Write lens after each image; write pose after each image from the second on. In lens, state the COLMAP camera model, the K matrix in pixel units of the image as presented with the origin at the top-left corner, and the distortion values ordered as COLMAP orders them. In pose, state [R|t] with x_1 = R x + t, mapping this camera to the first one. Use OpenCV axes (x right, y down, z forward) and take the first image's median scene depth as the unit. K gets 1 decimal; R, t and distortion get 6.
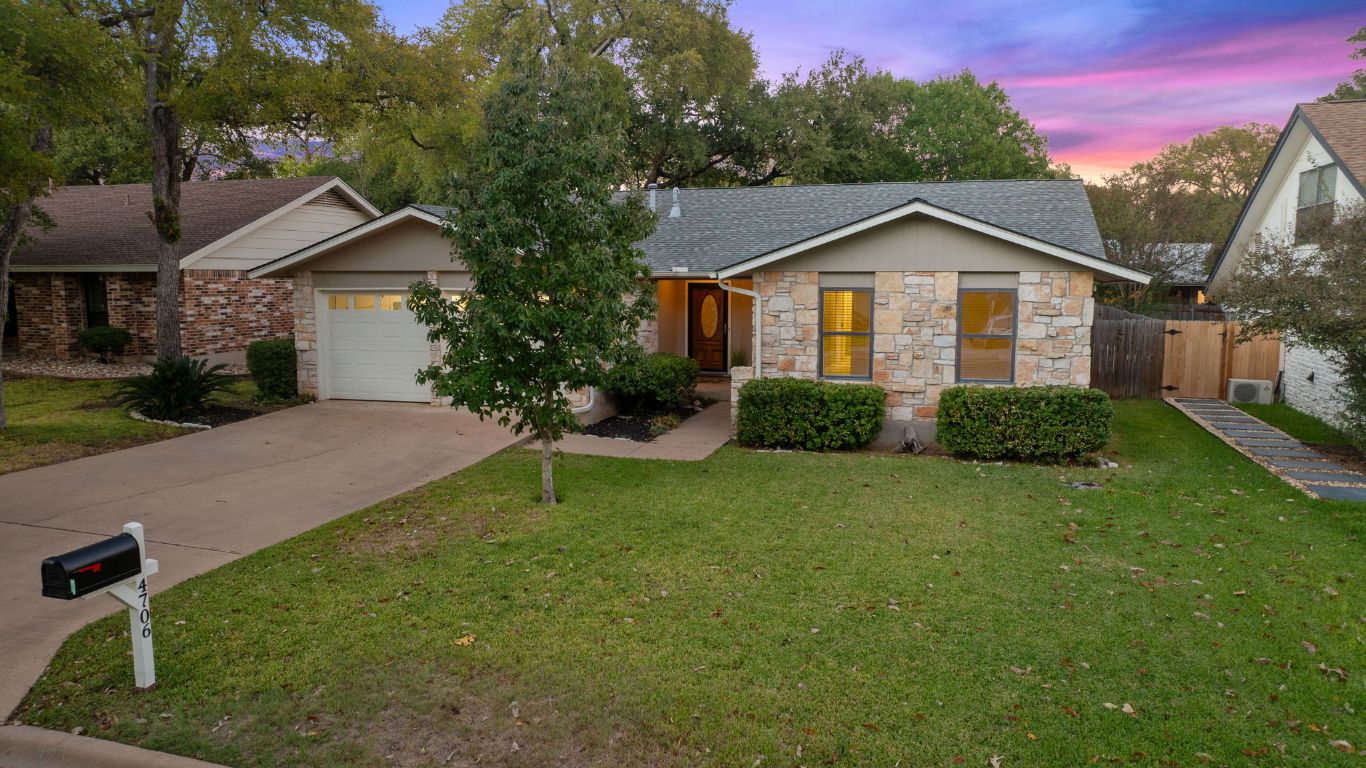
lens RADIAL K [[982.2, 0, 691.1], [0, 982.2, 365.5], [0, 0, 1]] dist [-0.001582, -0.004723]
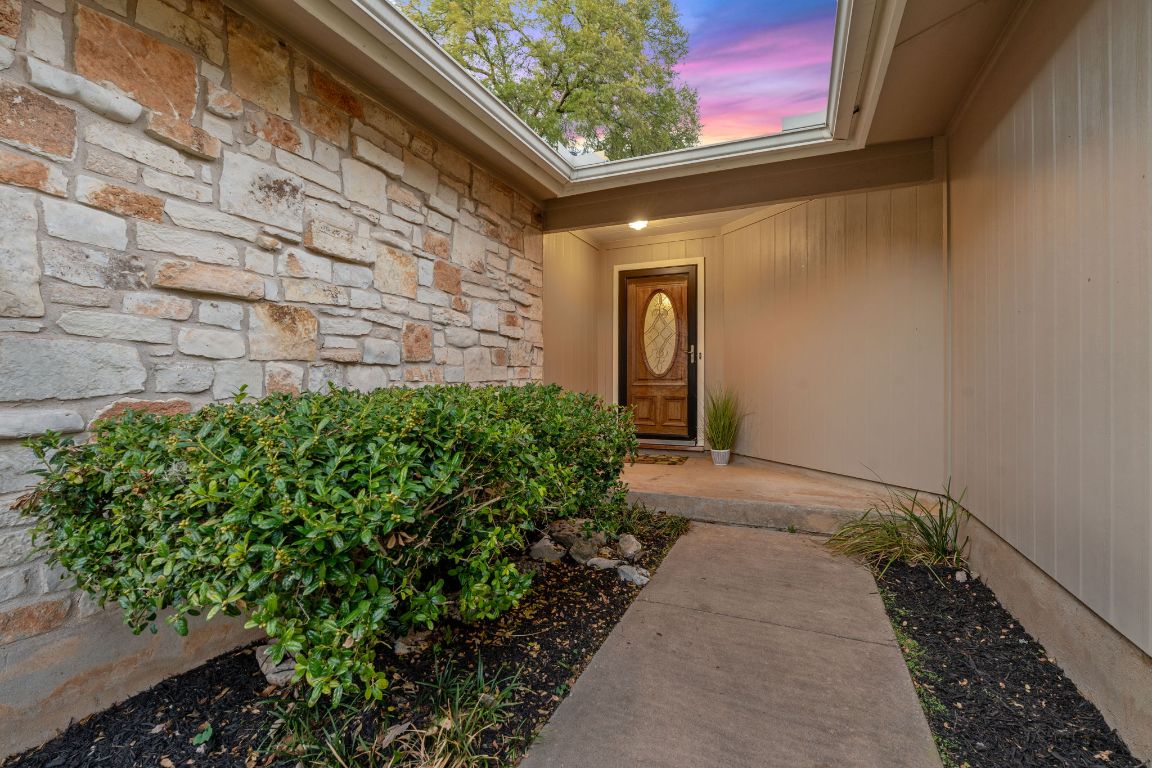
lens RADIAL K [[516.9, 0, 576.0], [0, 516.9, 384.0], [0, 0, 1]] dist [-0.001991, 0.000143]
pose [[0.992968, -0.002276, -0.118359, 0.010216], [-0.008142, 0.996135, -0.087460, 0.001156], [0.118100, 0.087809, 0.989112, 1.055749]]
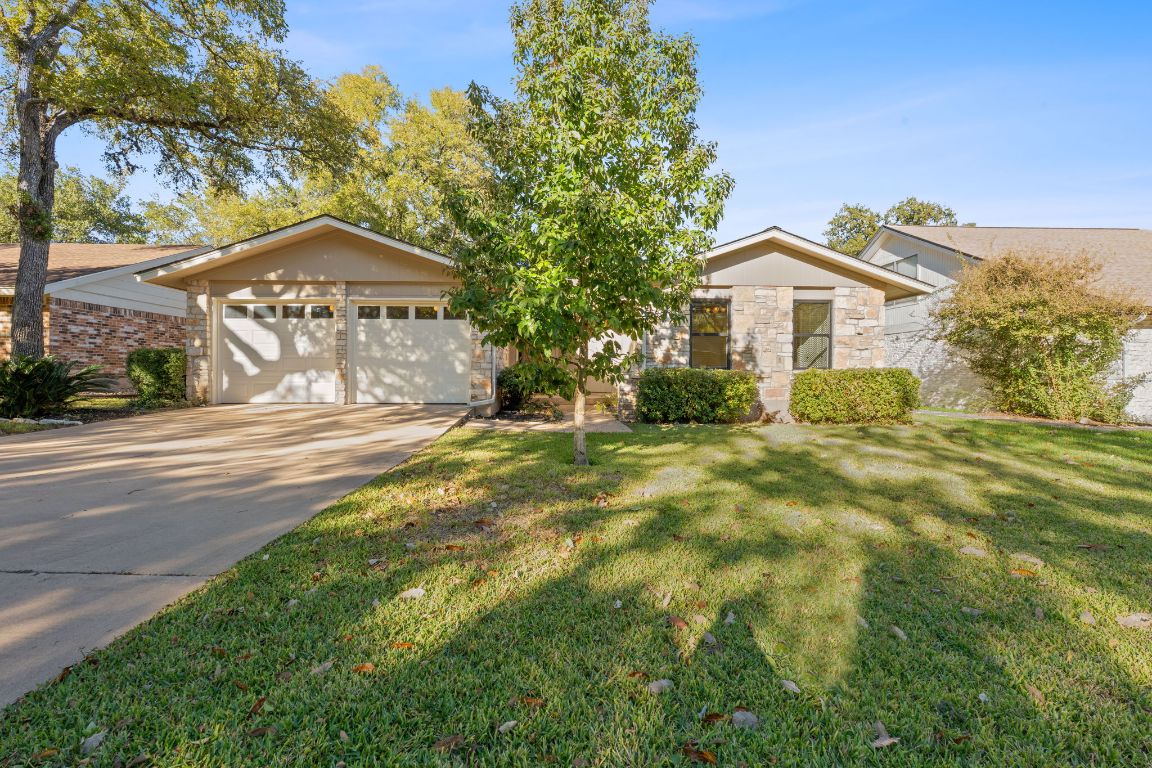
lens RADIAL K [[513.6, 0, 578.1], [0, 513.6, 368.1], [0, 0, 1]] dist [-0.000787, 0.000201]
pose [[0.944830, 0.006356, 0.327498, -0.232798], [0.028198, 0.994522, -0.100652, 0.077207], [-0.326344, 0.104334, 0.939475, 0.441017]]
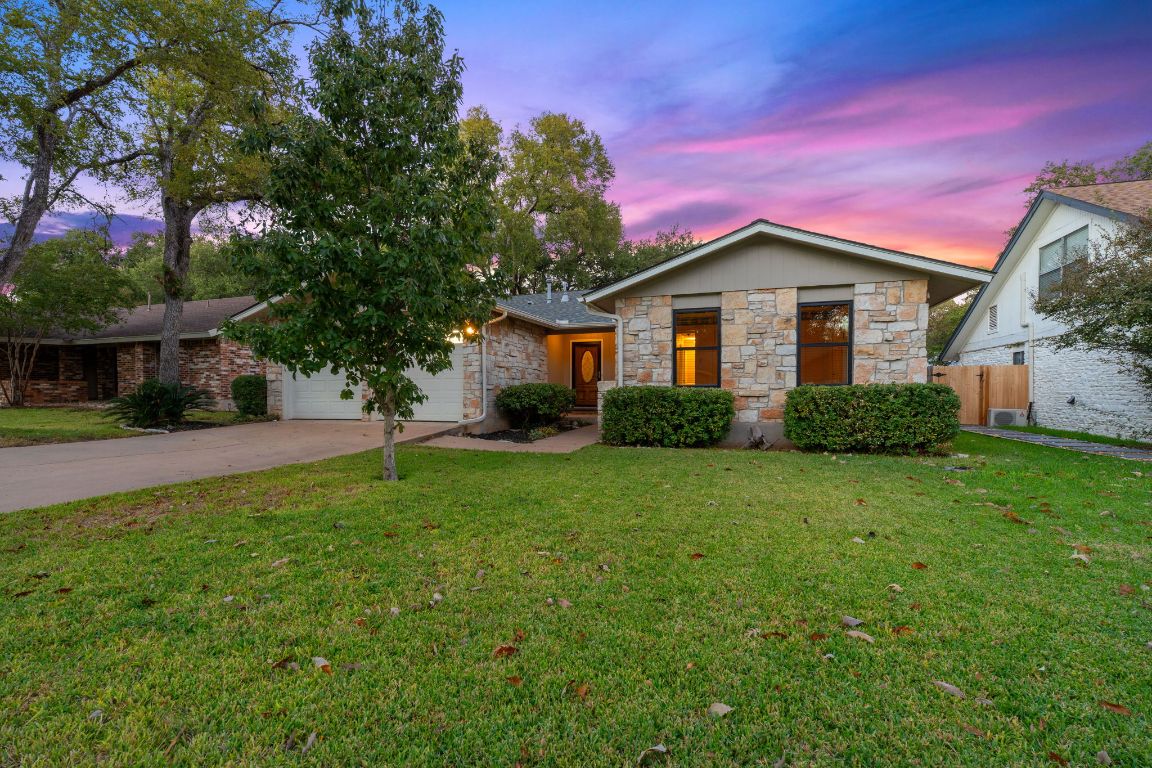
lens RADIAL K [[529.1, 0, 571.6], [0, 529.1, 397.6], [0, 0, 1]] dist [-0.003552, -0.000375]
pose [[0.999188, -0.003476, -0.040134, 0.037105], [0.000051, 0.996379, -0.085028, 0.080815], [0.040284, 0.084957, 0.995570, 0.391463]]
